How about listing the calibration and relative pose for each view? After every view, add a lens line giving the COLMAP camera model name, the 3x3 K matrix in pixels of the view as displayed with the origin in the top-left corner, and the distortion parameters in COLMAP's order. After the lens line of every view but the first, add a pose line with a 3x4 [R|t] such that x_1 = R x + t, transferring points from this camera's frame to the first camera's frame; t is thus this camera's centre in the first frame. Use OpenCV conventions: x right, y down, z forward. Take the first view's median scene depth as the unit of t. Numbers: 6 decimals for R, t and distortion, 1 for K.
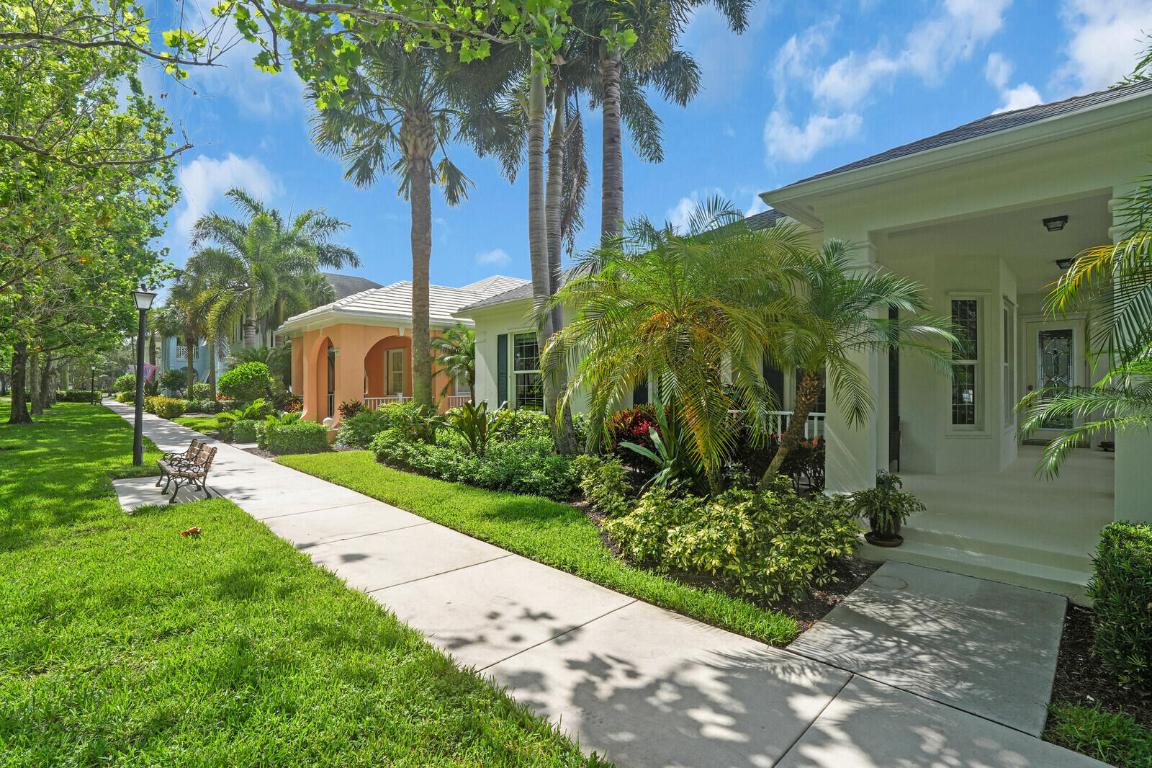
lens RADIAL K [[533.3, 0, 576.0], [0, 533.3, 384.0], [0, 0, 1]] dist [-0.054388, -0.000098]
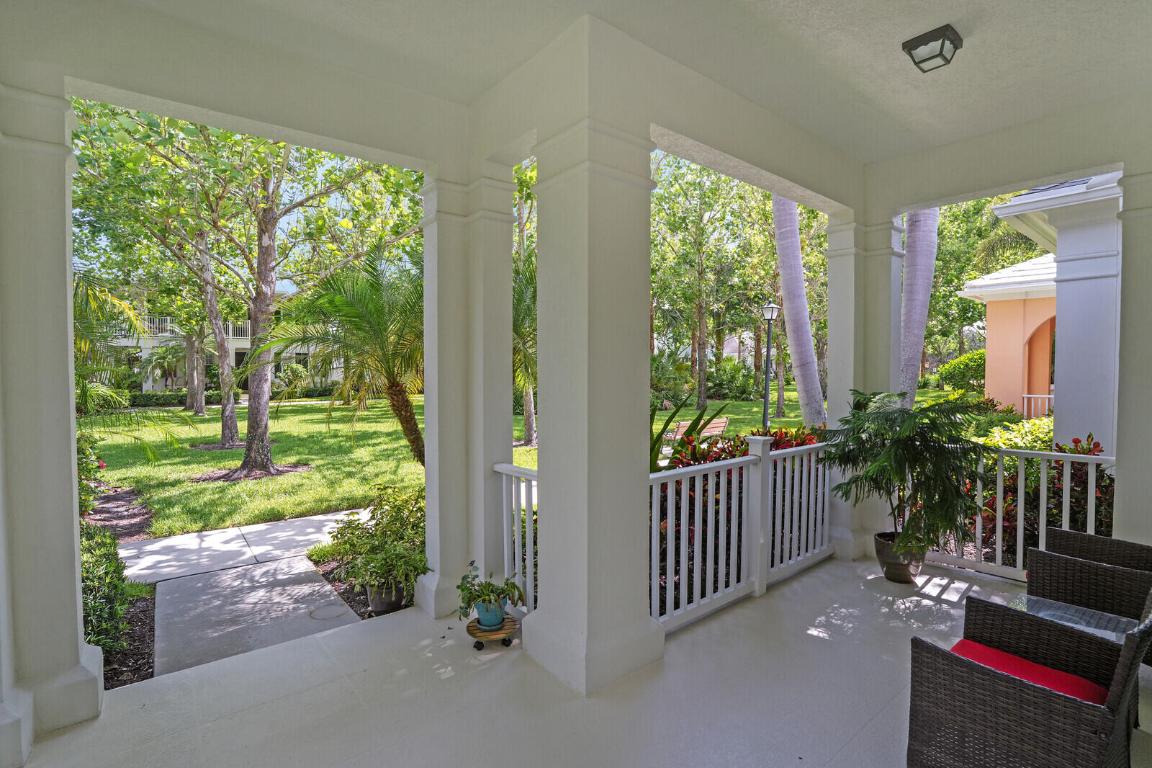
lens RADIAL K [[532.4, 0, 563.5], [0, 532.4, 382.7], [0, 0, 1]] dist [-0.050705, 0.000035]
pose [[-0.100125, 0.036094, -0.994320, 1.733722], [0.004141, 0.999348, 0.035860, -0.083569], [0.994966, -0.000527, -0.100209, 1.763921]]
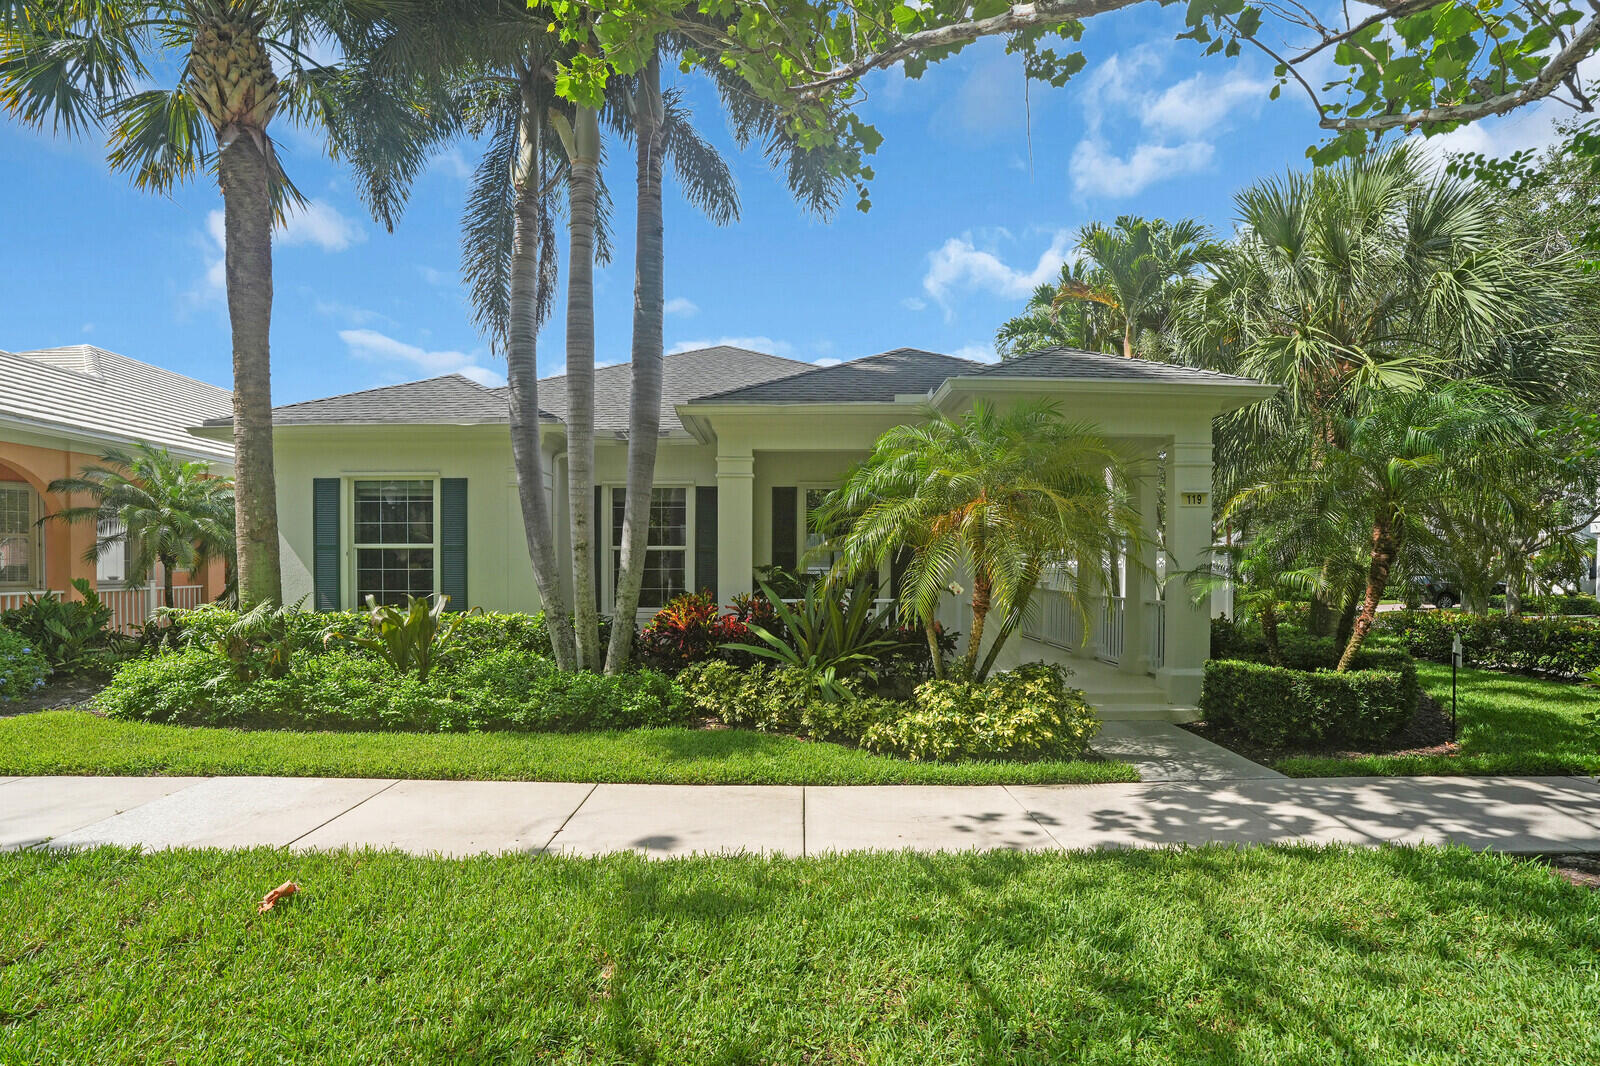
lens RADIAL K [[761.8, 0, 797.2], [0, 761.8, 589.2], [0, 0, 1]] dist [-0.084133, -0.000159]
pose [[0.665174, -0.005901, 0.746665, -1.344012], [-0.009918, 0.999811, 0.016738, 0.020257], [-0.746622, -0.018539, 0.664990, 0.393248]]
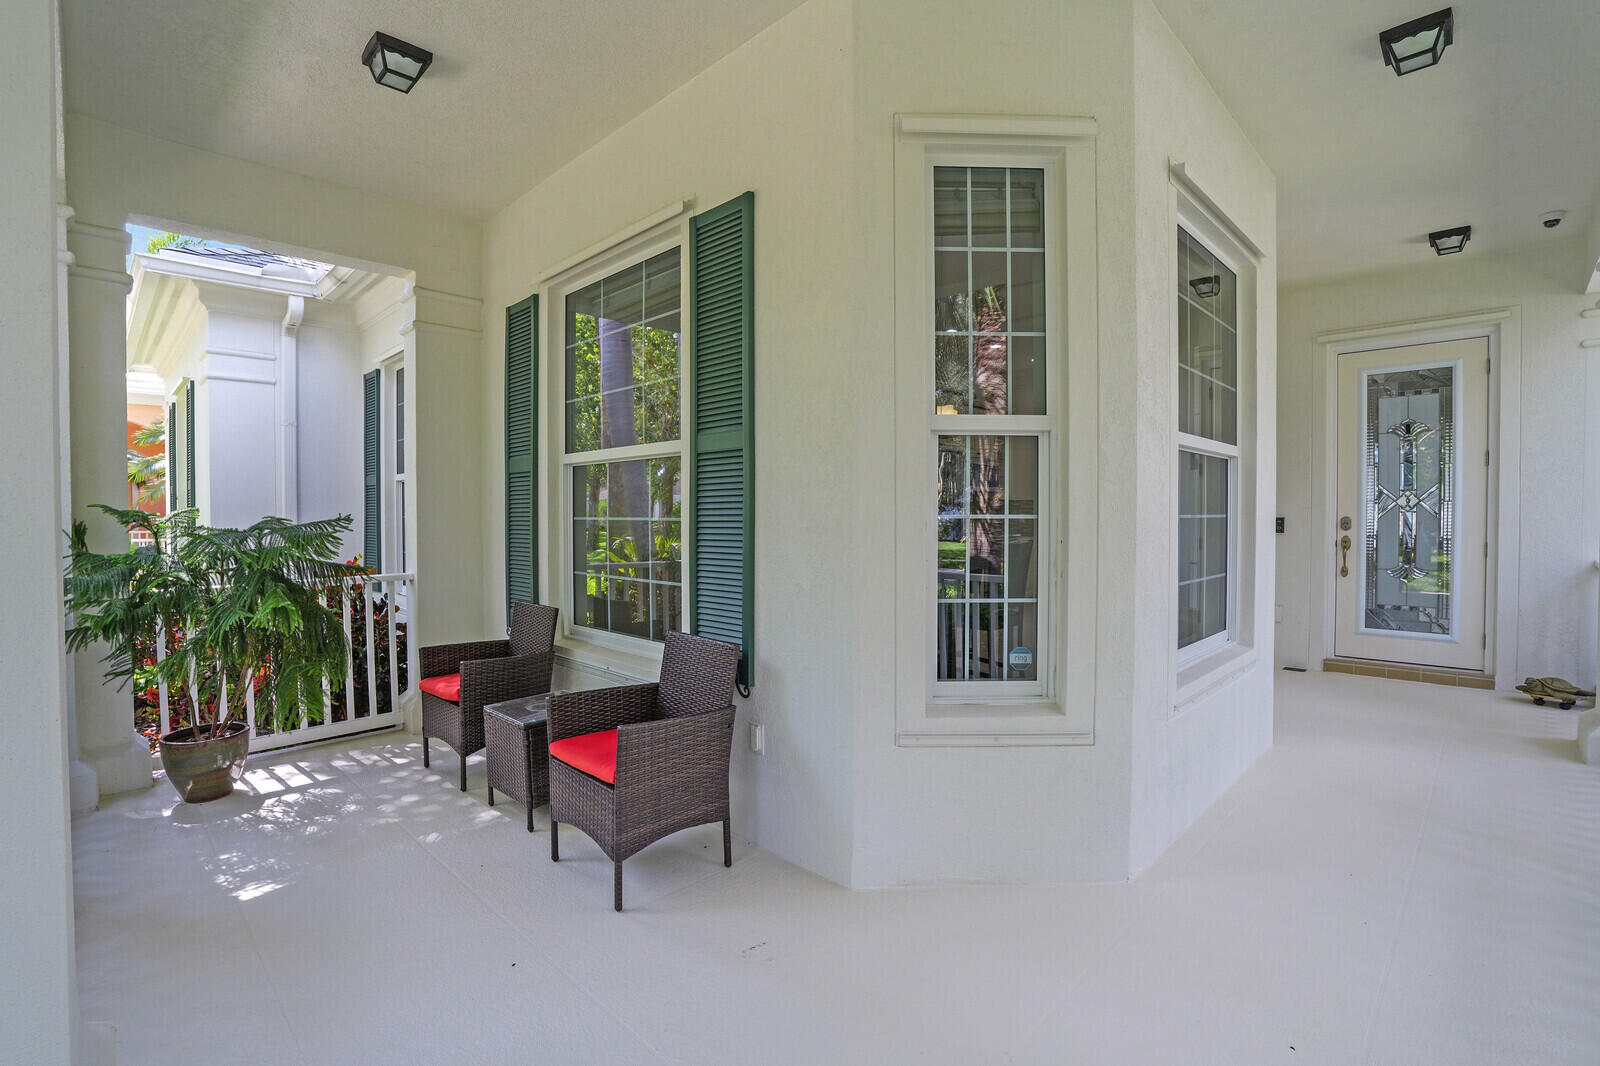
lens RADIAL K [[739.4, 0, 782.7], [0, 739.4, 531.2], [0, 0, 1]] dist [-0.050705, 0.000035]
pose [[0.999852, 0.003266, 0.016918, 1.280388], [-0.003678, 0.999696, 0.024380, -0.001395], [-0.016833, -0.024438, 0.999560, 1.299662]]
